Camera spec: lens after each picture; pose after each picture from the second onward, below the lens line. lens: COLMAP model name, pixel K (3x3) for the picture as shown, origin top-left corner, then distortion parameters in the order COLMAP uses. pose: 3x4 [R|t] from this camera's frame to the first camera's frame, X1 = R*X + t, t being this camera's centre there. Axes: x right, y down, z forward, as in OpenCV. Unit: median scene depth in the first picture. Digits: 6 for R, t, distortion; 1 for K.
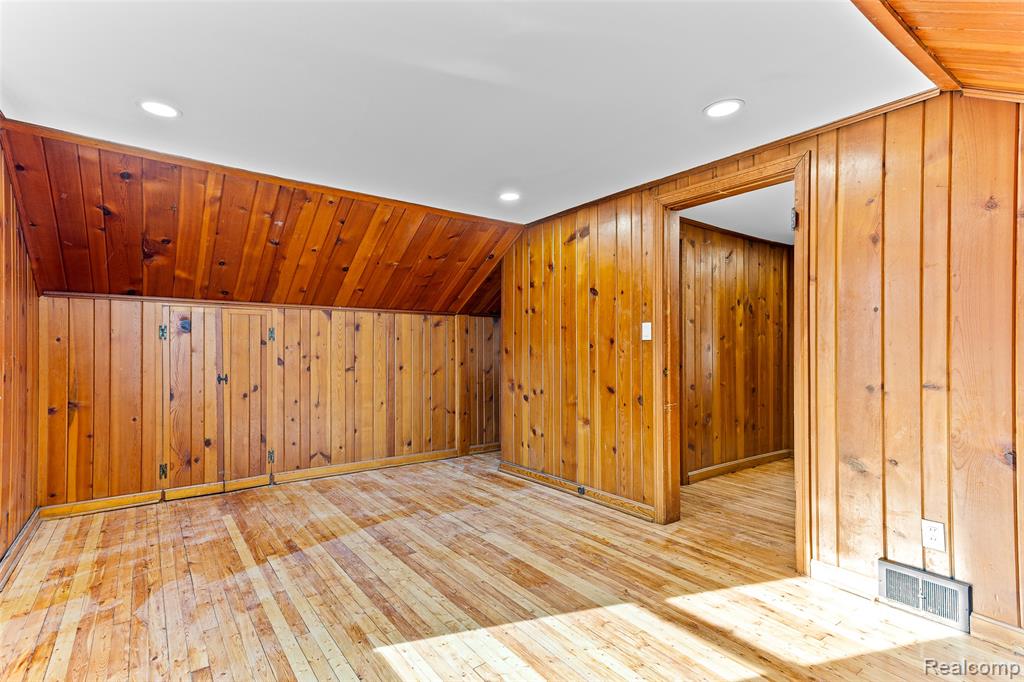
lens RADIAL K [[502.7, 0, 512.0], [0, 502.7, 341.0], [0, 0, 1]] dist [0.031306, 0.000167]
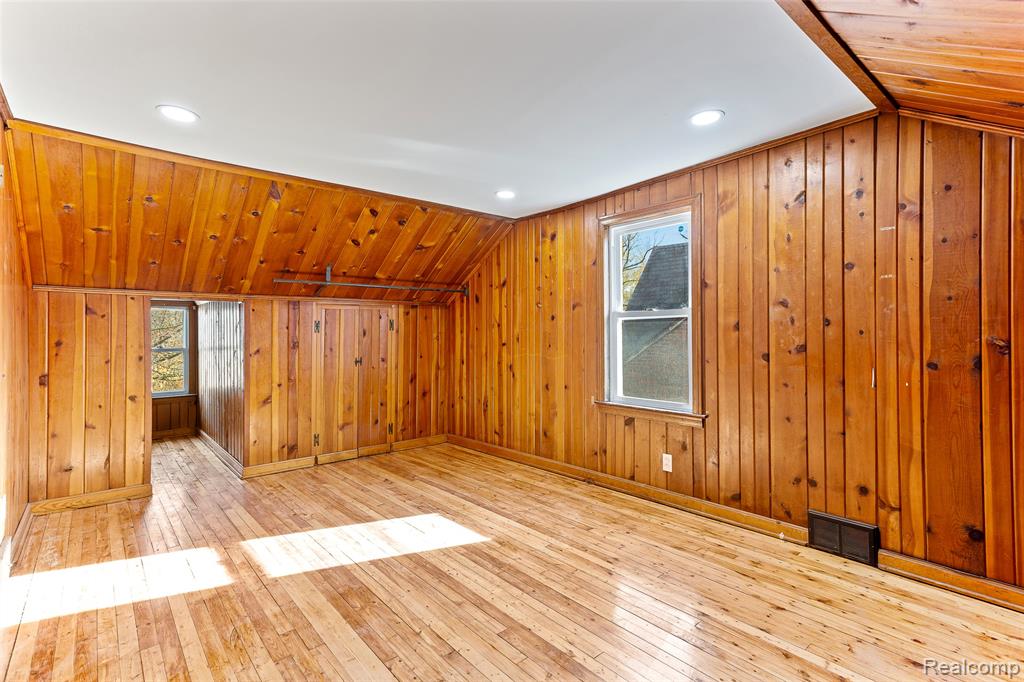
lens RADIAL K [[483.4, 0, 510.2], [0, 483.4, 324.5], [0, 0, 1]] dist [0.024625, 0.000259]
pose [[-0.998177, 0.008733, -0.059718, -0.166407], [0.010956, 0.999256, -0.036990, 0.022363], [0.059350, -0.037577, -0.997530, 1.643612]]
